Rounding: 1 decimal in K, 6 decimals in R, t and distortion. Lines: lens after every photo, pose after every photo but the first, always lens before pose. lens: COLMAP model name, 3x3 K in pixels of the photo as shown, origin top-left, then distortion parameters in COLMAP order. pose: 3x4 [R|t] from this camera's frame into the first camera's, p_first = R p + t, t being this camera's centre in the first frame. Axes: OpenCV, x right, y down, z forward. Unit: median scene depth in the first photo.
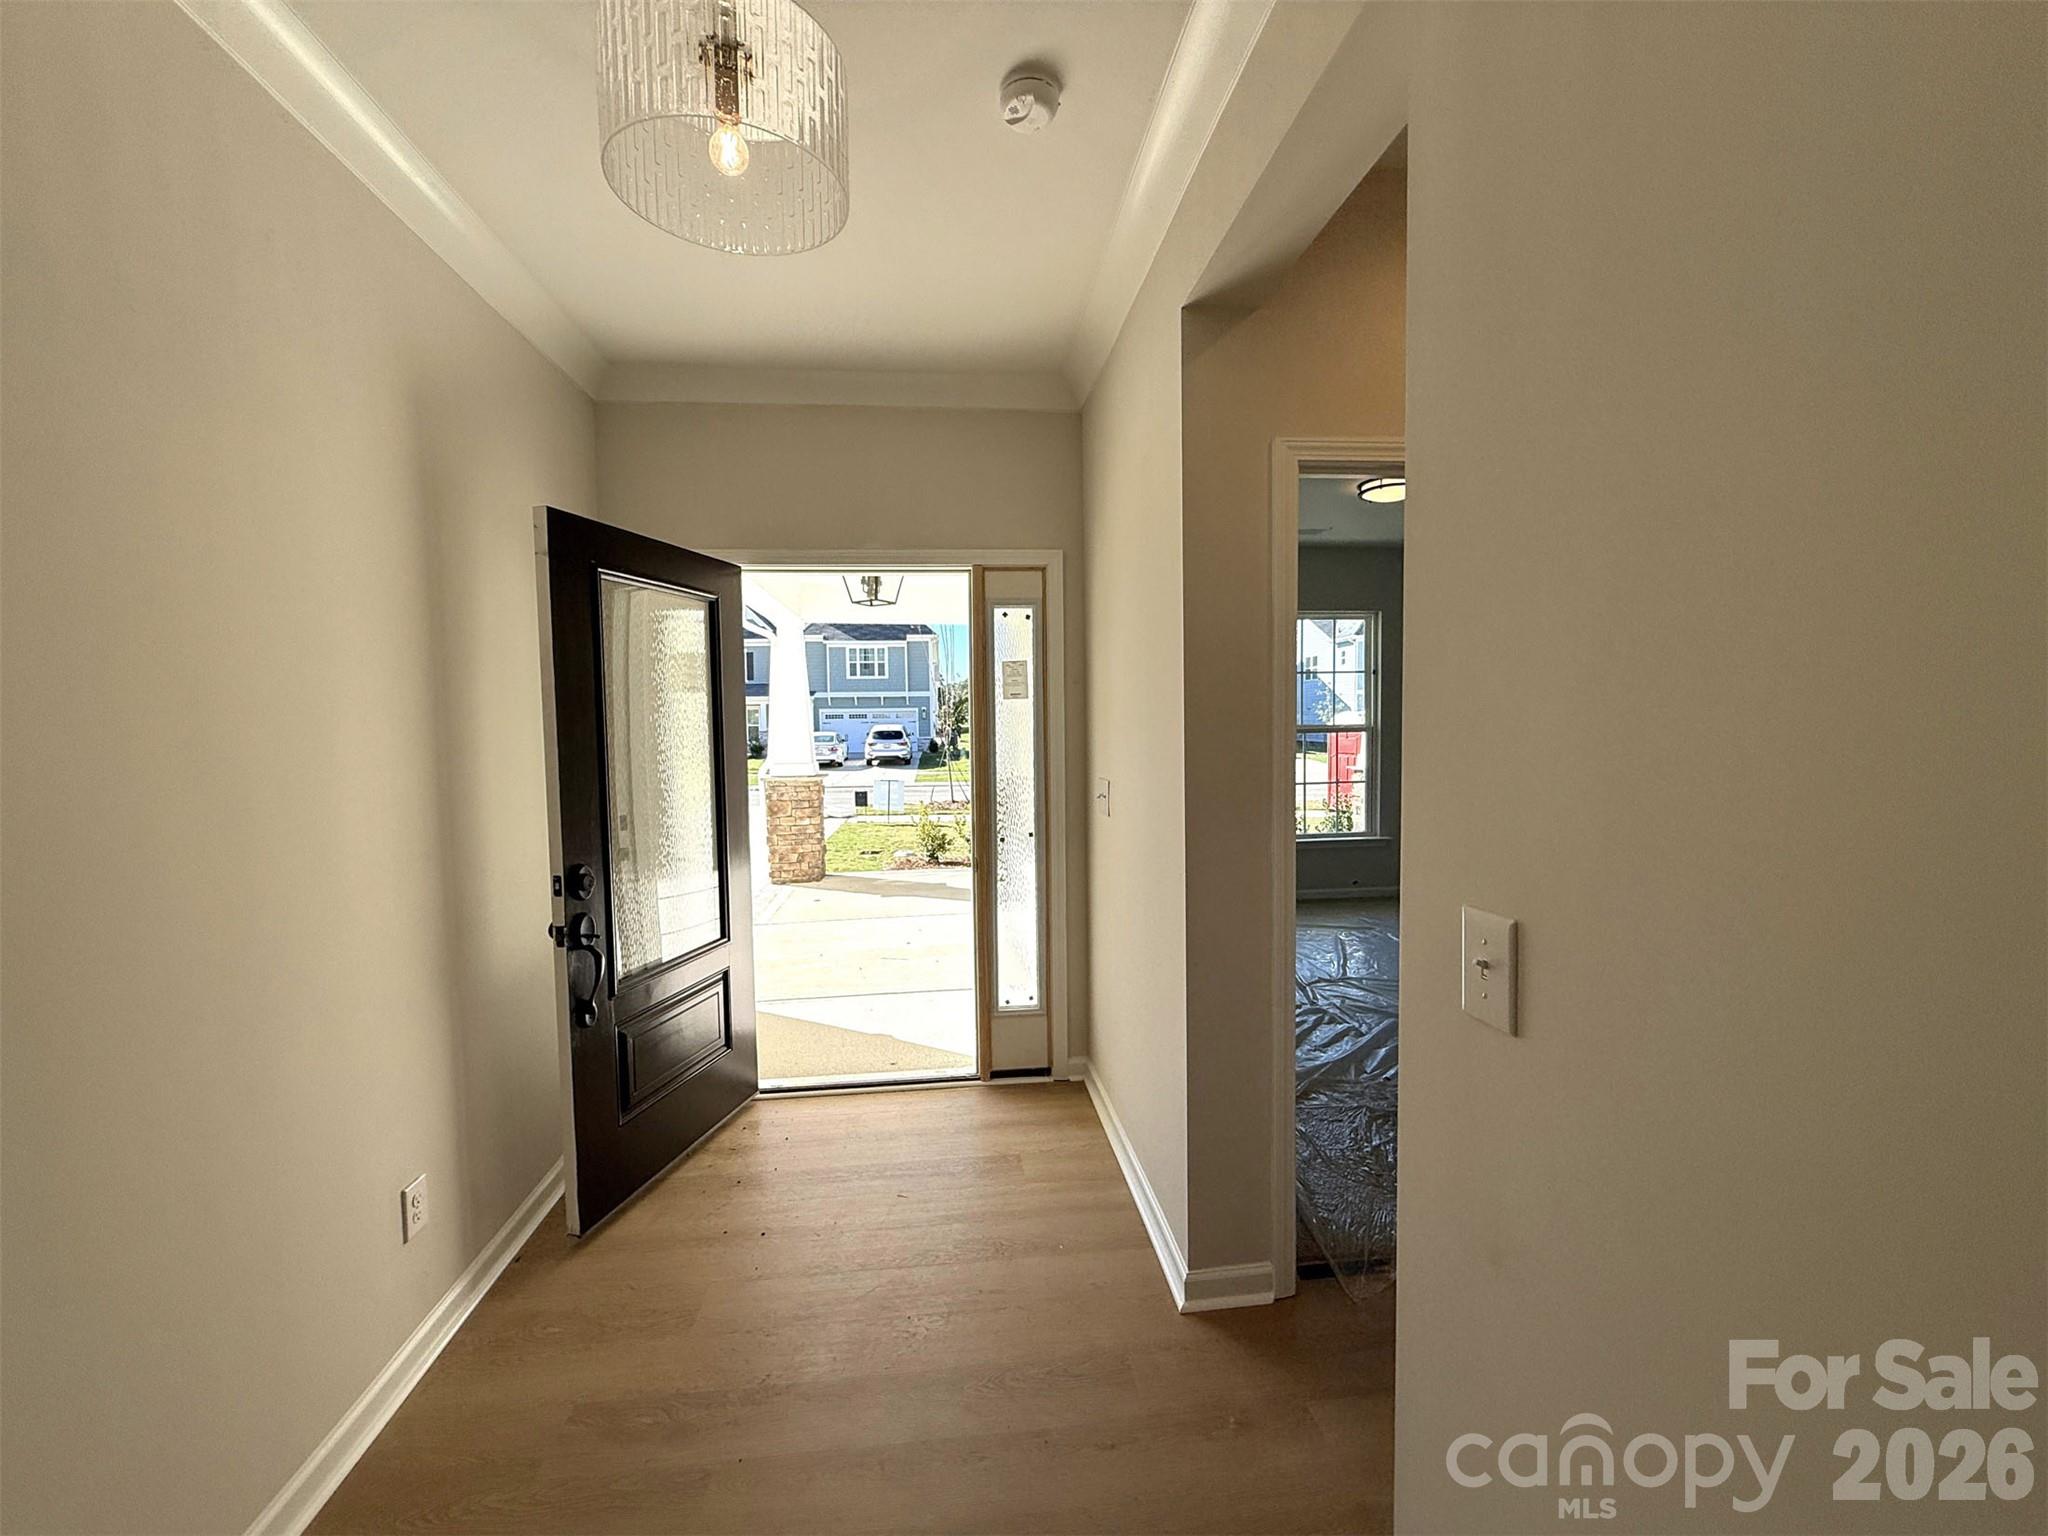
lens RADIAL K [[806.8, 0, 1021.8], [0, 806.8, 756.4], [0, 0, 1]] dist [0.004303, -0.001411]
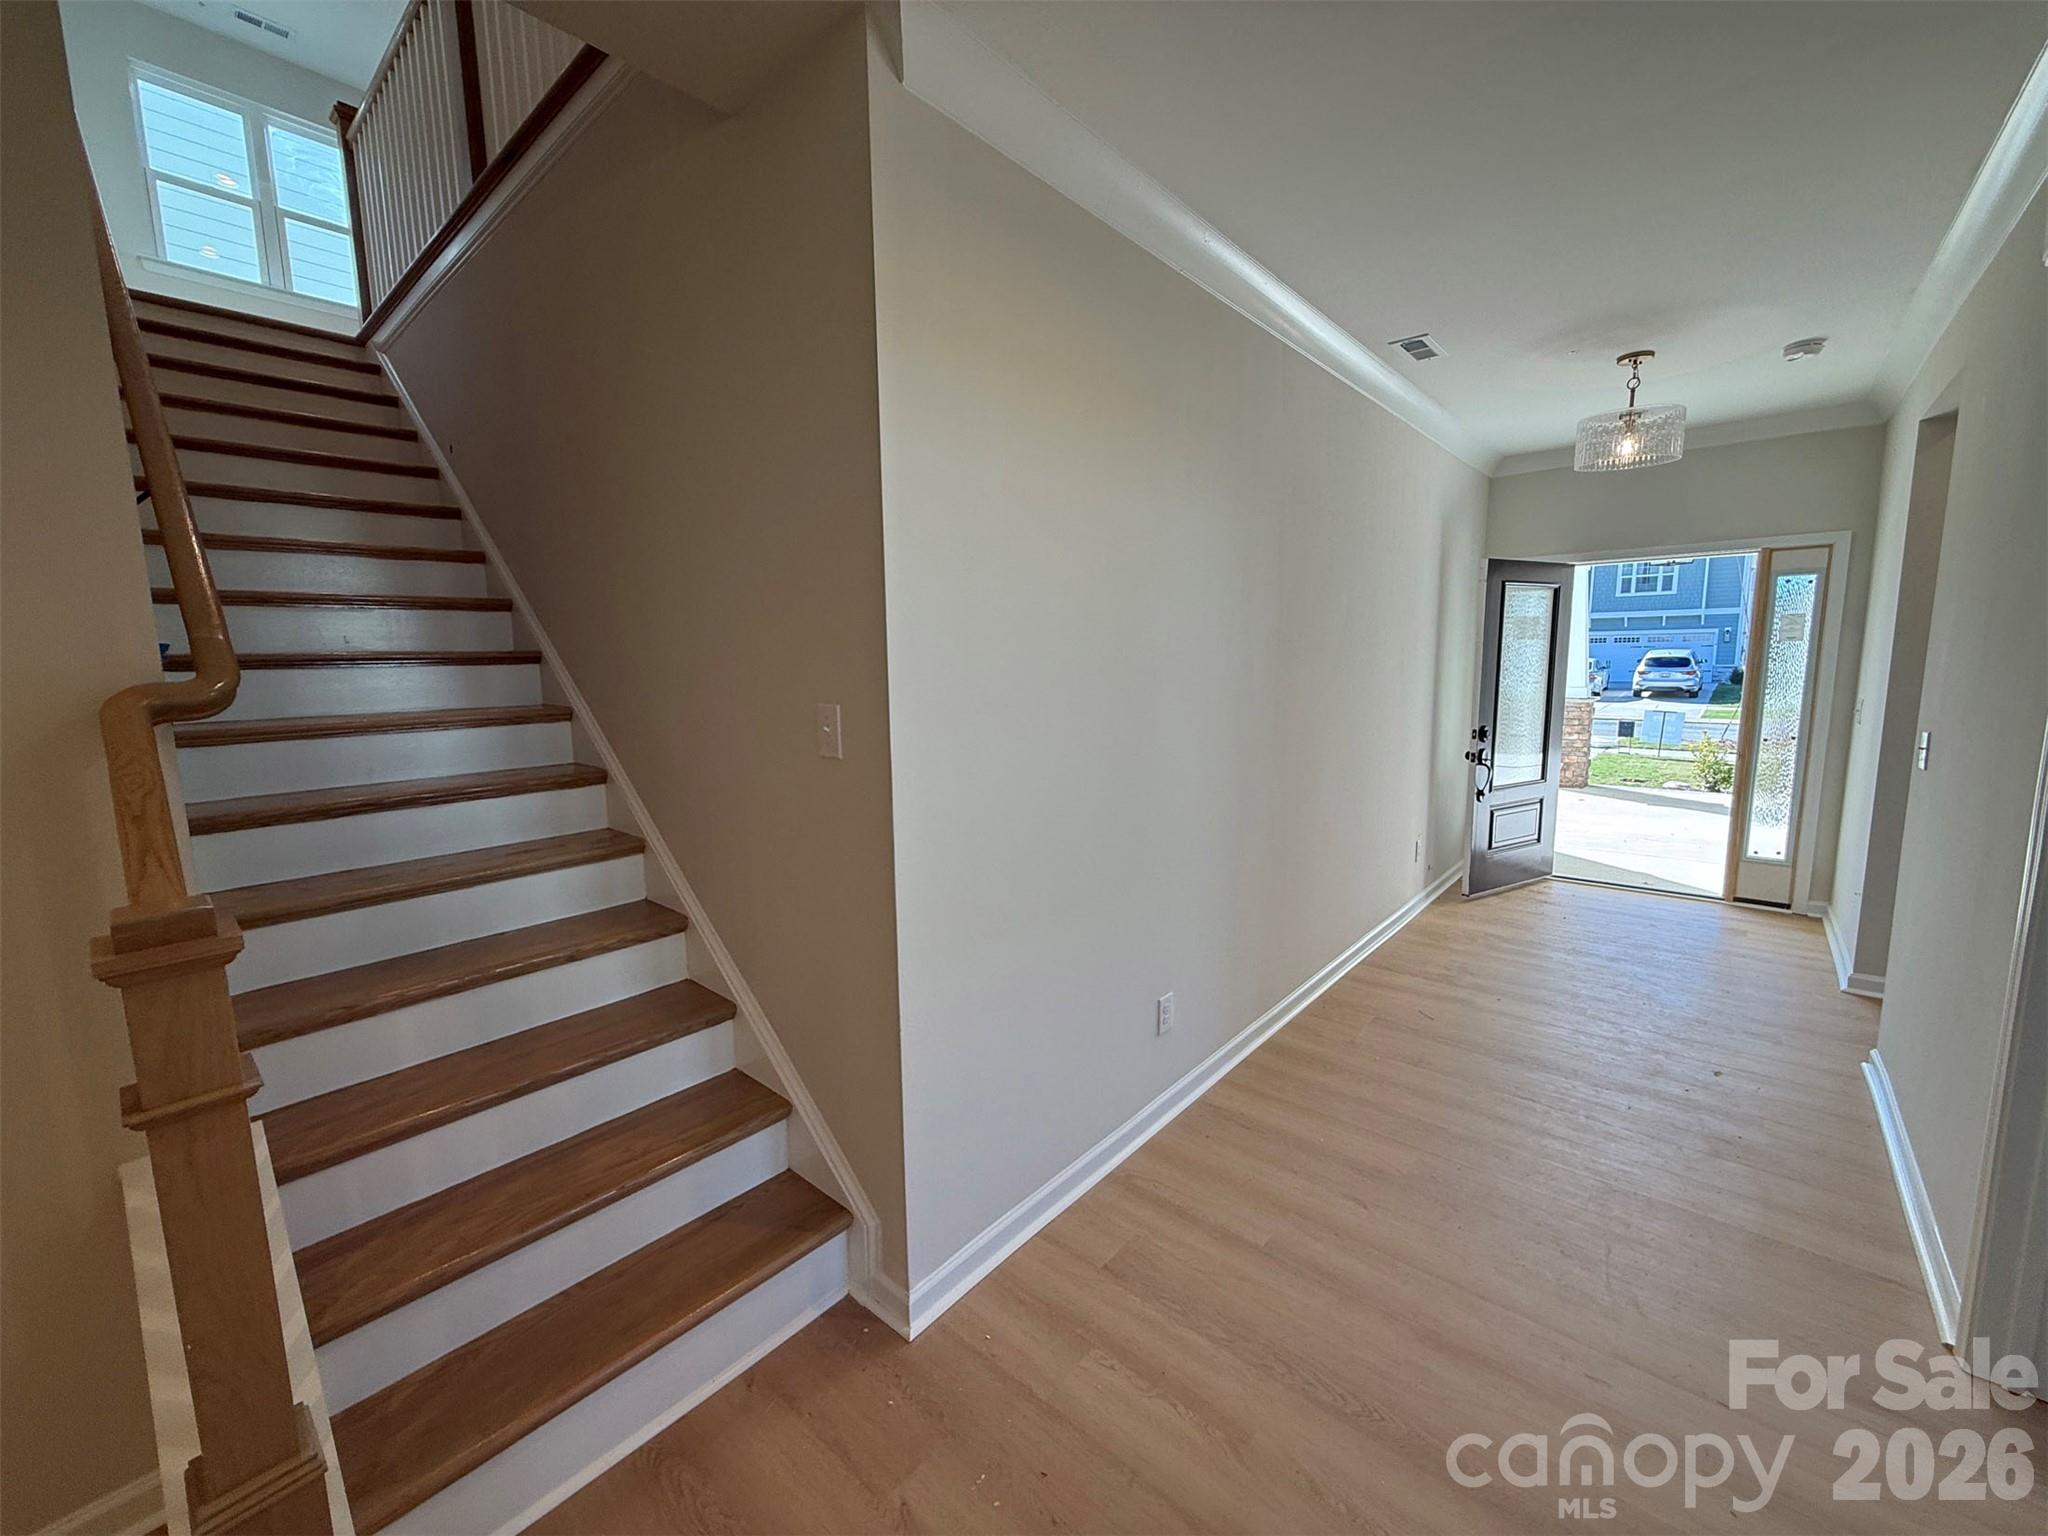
lens RADIAL K [[806.8, 0, 1022.8], [0, 806.8, 764.2], [0, 0, 1]] dist [0.004303, -0.001411]
pose [[0.672377, 0.102111, -0.733132, 0.149826], [-0.026642, 0.993136, 0.113890, 0.016915], [0.739729, -0.057045, 0.670482, -0.960763]]
